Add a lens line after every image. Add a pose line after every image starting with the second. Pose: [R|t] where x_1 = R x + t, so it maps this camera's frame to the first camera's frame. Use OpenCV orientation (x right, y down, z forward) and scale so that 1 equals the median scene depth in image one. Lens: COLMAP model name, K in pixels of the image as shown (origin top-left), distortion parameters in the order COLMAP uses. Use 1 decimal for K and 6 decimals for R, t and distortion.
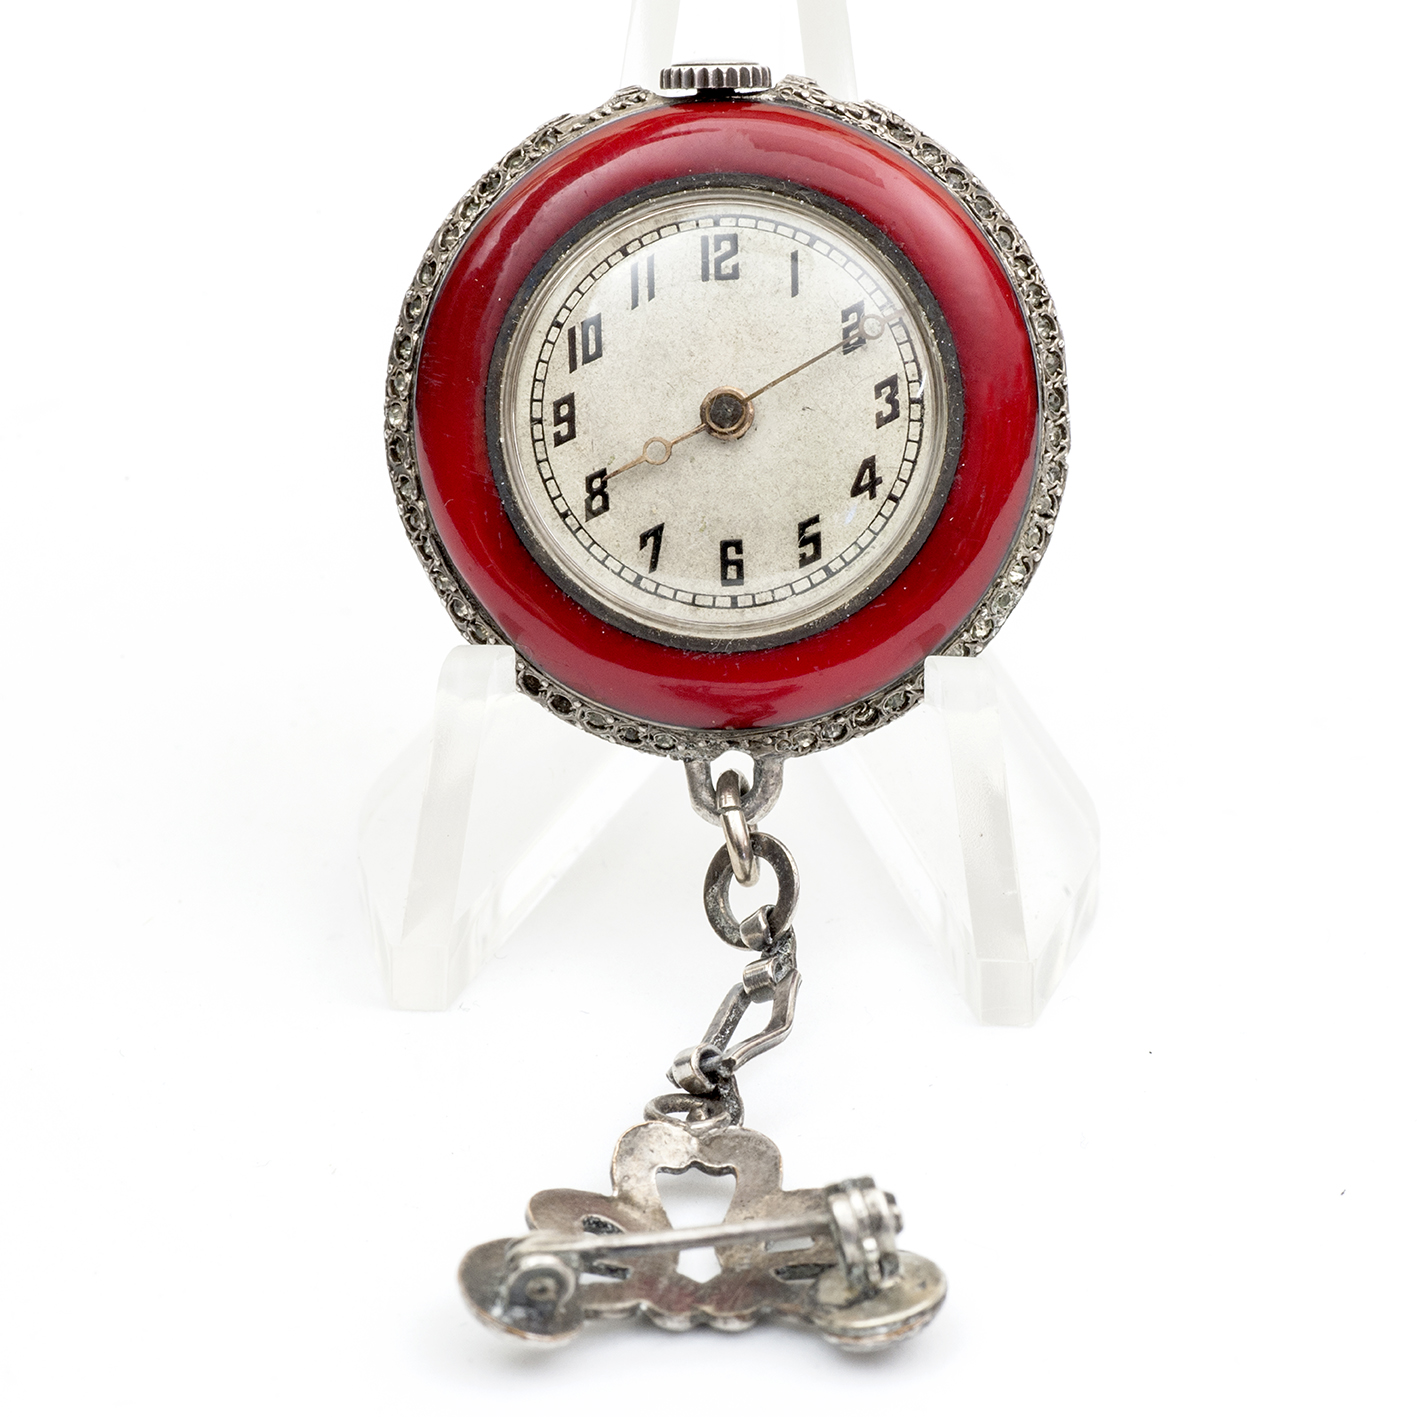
lens RADIAL K [[8157.8, 0, 709.3], [0, 8157.8, 704.8], [0, 0, 1]] dist [0.350146, 0.000000]
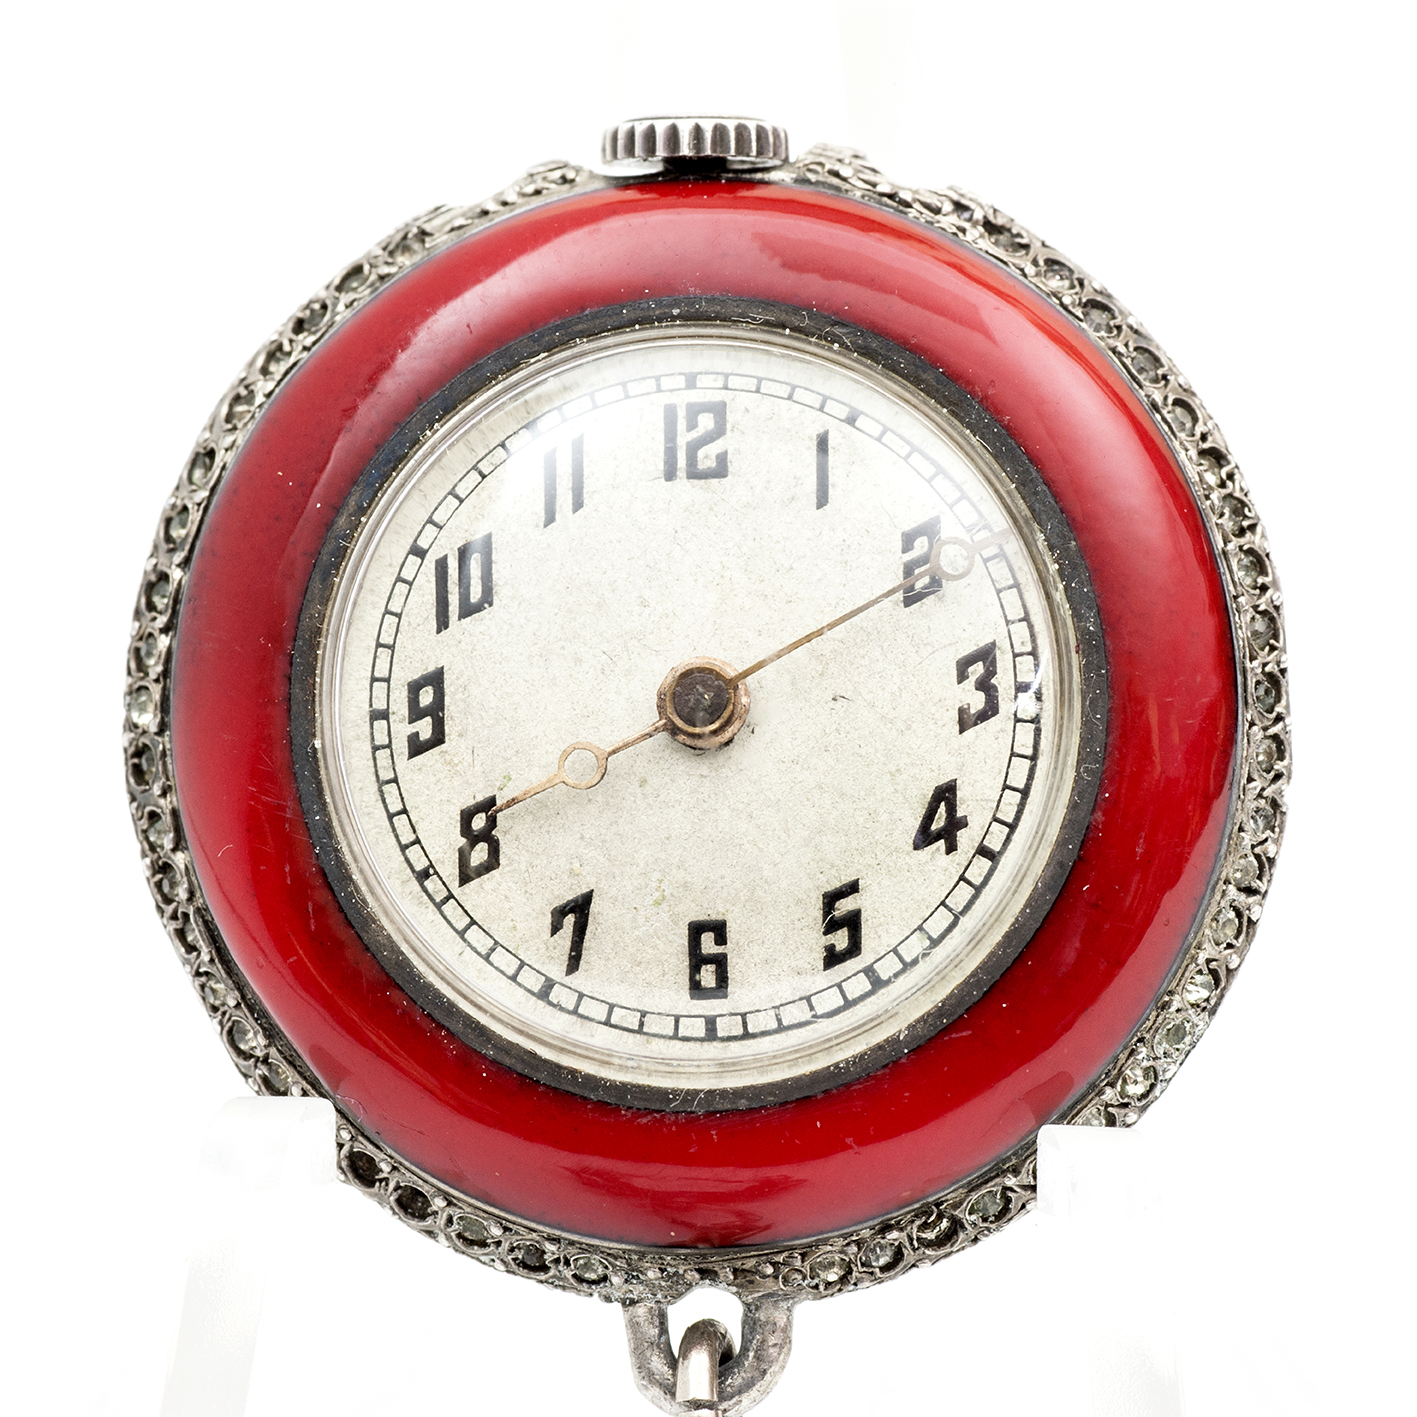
lens RADIAL K [[8157.8, 0, 709.0], [0, 8157.8, 710.9], [0, 0, 1]] dist [0.350146, 0.000000]
pose [[0.999665, 0.013164, -0.022288, 0.015543], [-0.015398, 0.994536, -0.103256, 0.025001], [0.020807, 0.103565, 0.994405, 0.417802]]
